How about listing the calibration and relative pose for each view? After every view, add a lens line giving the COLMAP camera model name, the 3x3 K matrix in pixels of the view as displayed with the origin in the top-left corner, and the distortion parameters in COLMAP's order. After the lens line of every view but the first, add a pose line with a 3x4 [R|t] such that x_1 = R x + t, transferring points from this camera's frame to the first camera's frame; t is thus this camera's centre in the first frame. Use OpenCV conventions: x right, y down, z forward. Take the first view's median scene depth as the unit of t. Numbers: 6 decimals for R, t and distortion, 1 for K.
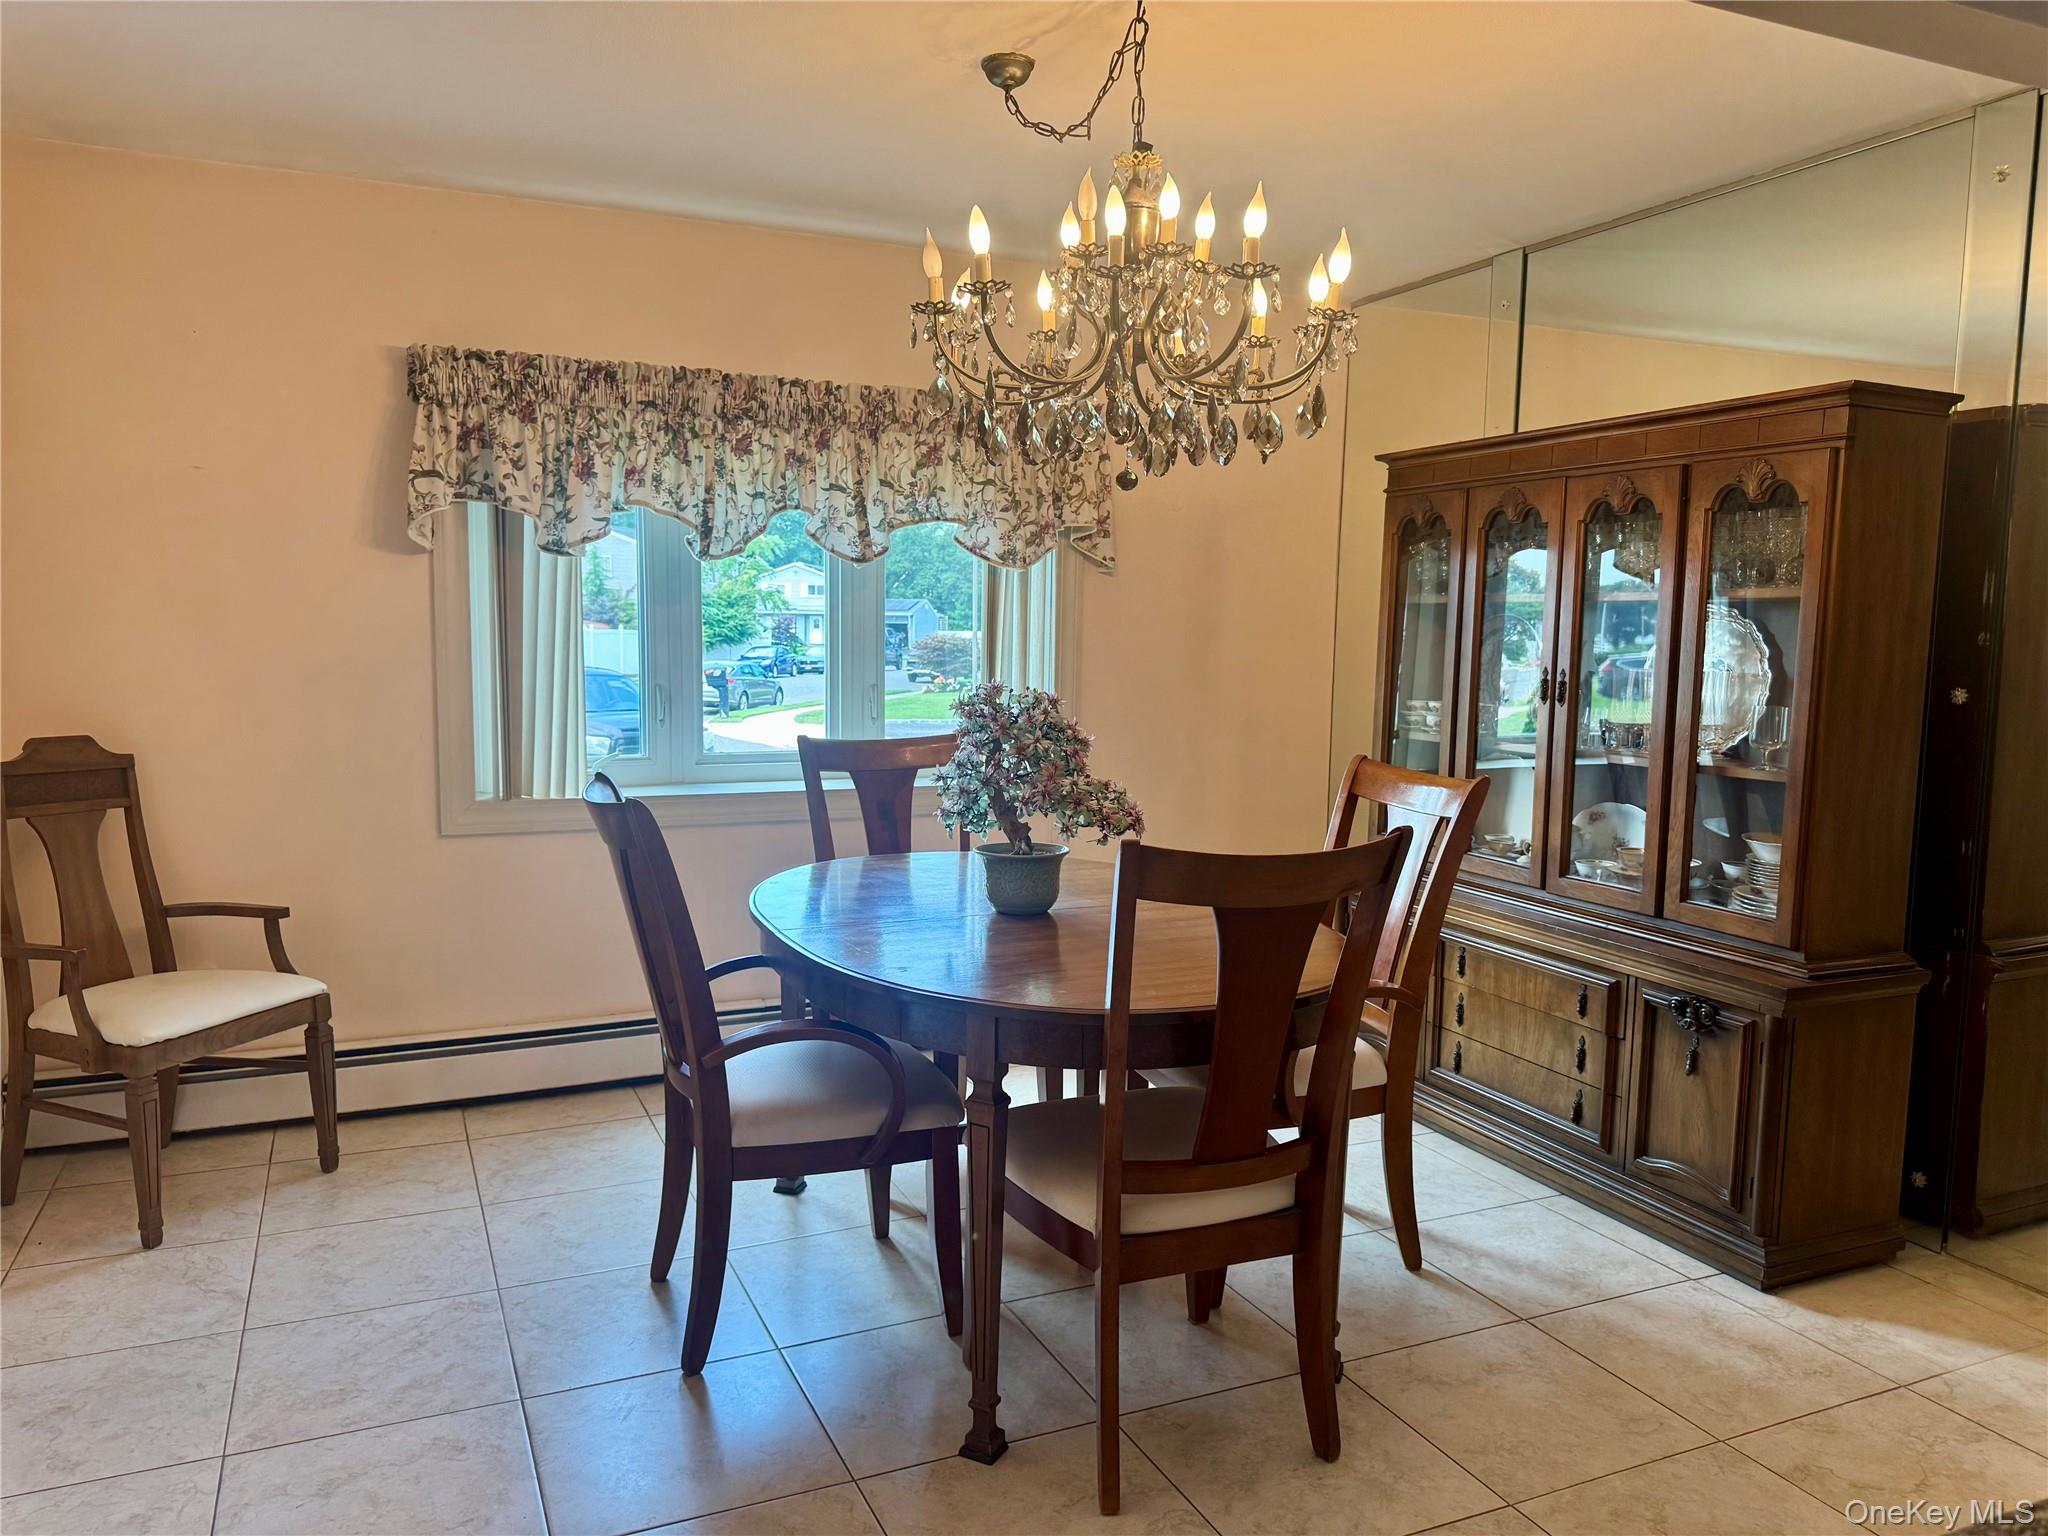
lens RADIAL K [[1455.5, 0, 1004.8], [0, 1455.5, 779.5], [0, 0, 1]] dist [-0.003970, -0.002866]
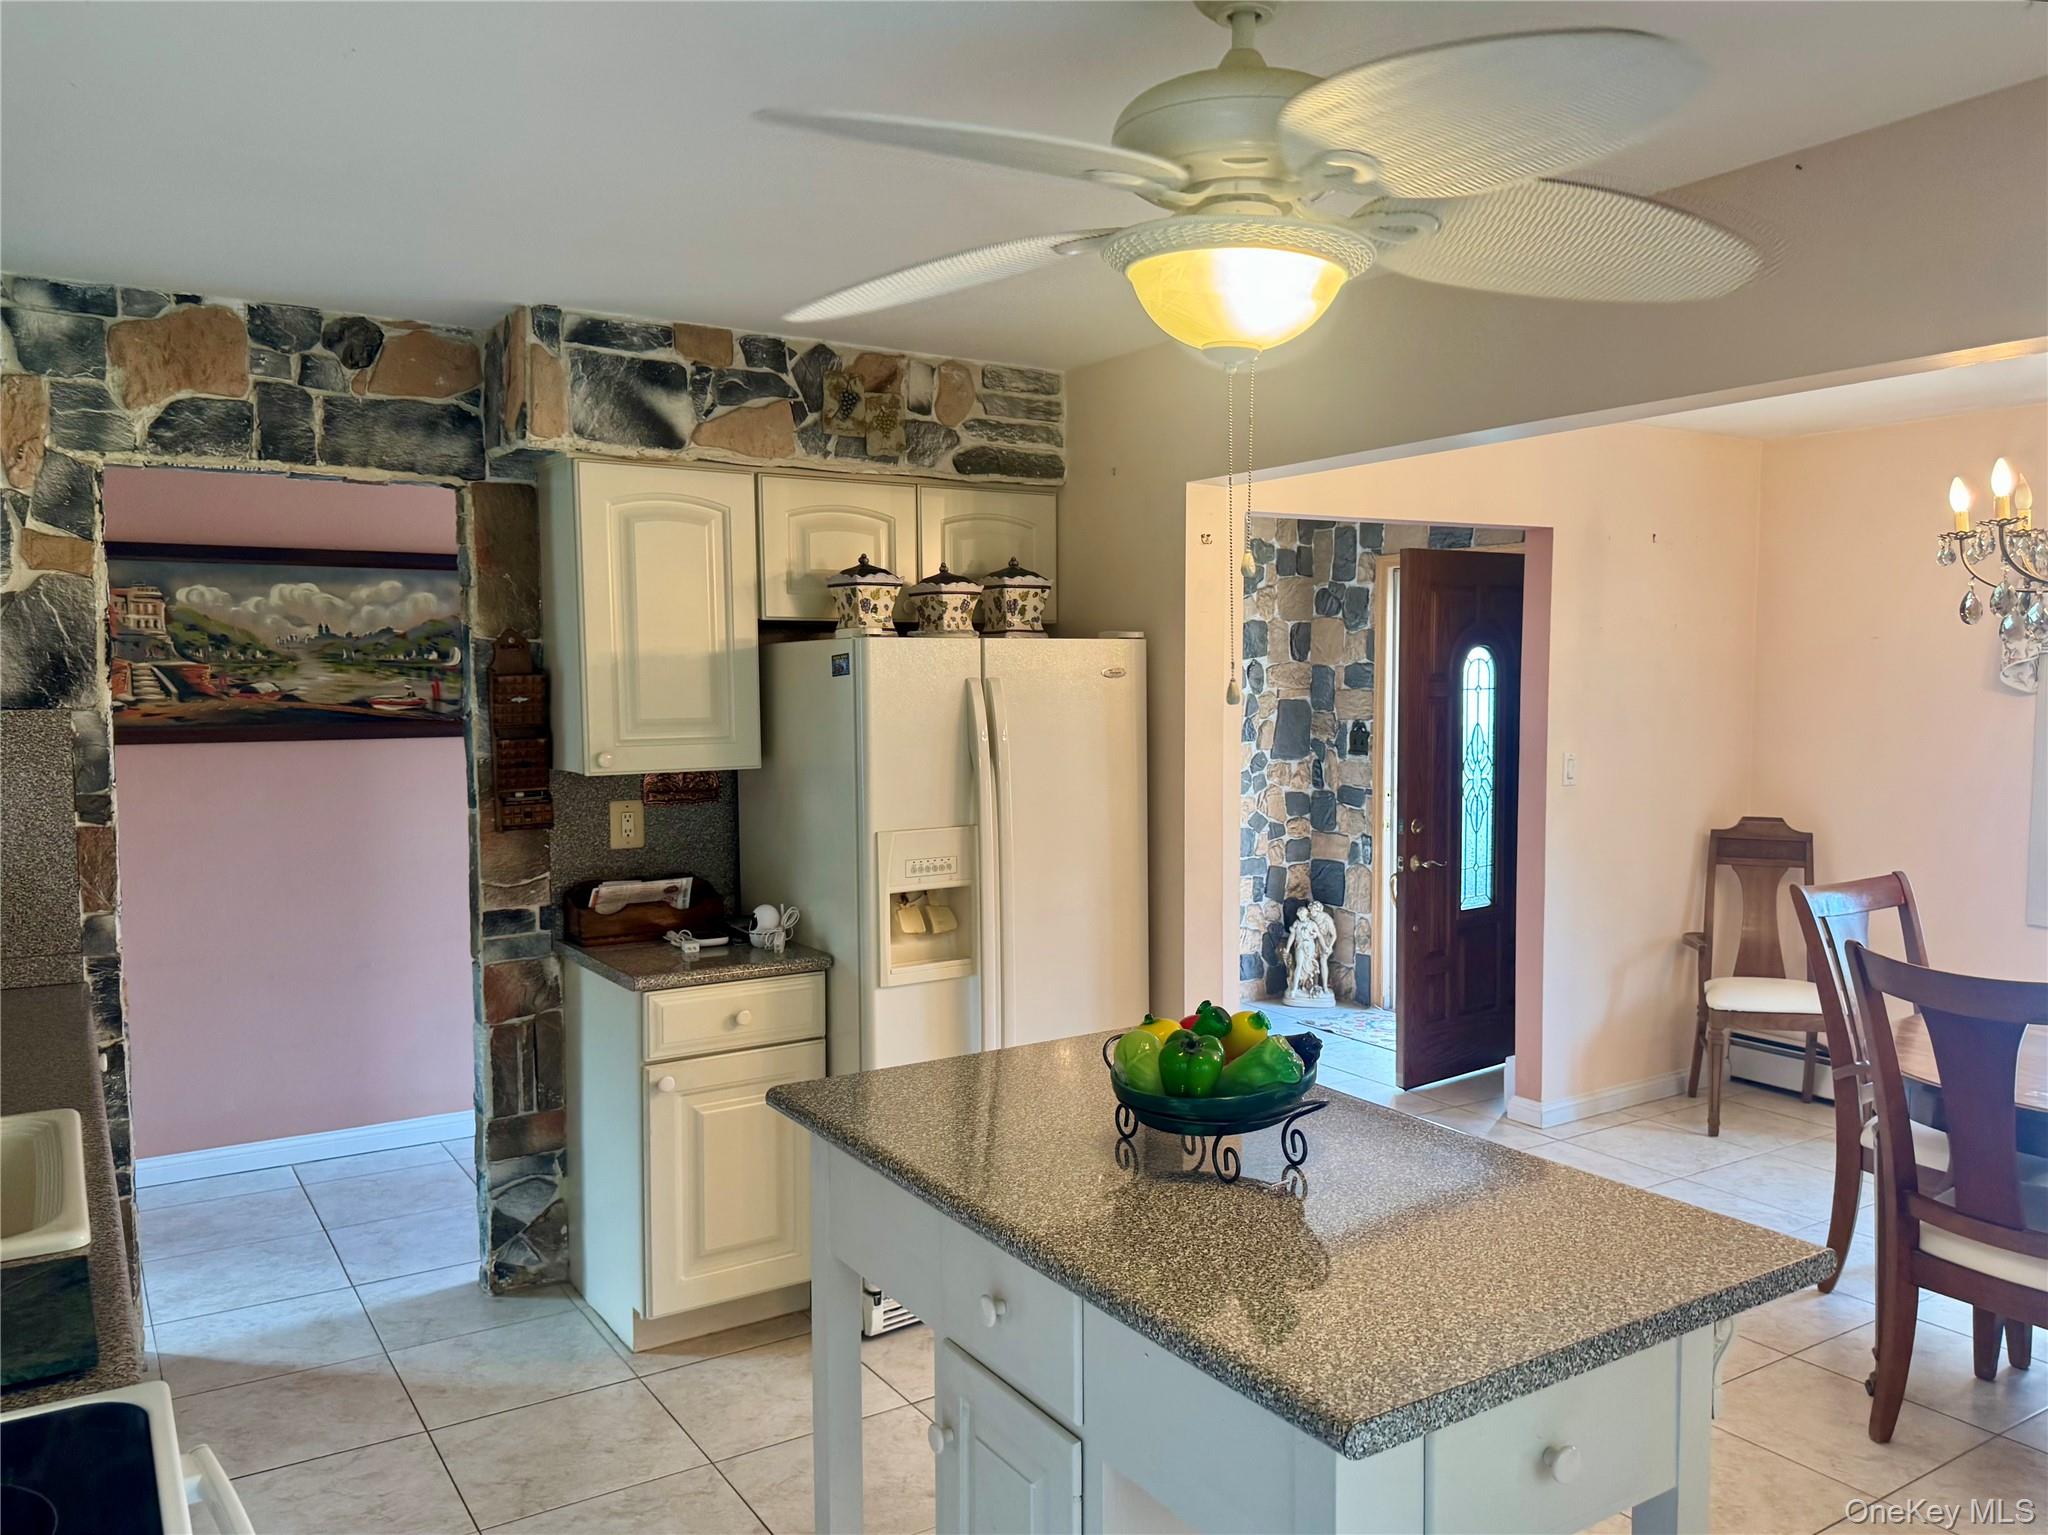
lens RADIAL K [[1490.1, 0, 1025.6], [0, 1490.1, 780.0], [0, 0, 1]] dist [0.114805, -0.148471]
pose [[0.142734, 0.053810, -0.988297, 0.716899], [-0.098035, 0.994379, 0.039983, -0.046843], [0.984894, 0.091181, 0.147208, -0.023174]]
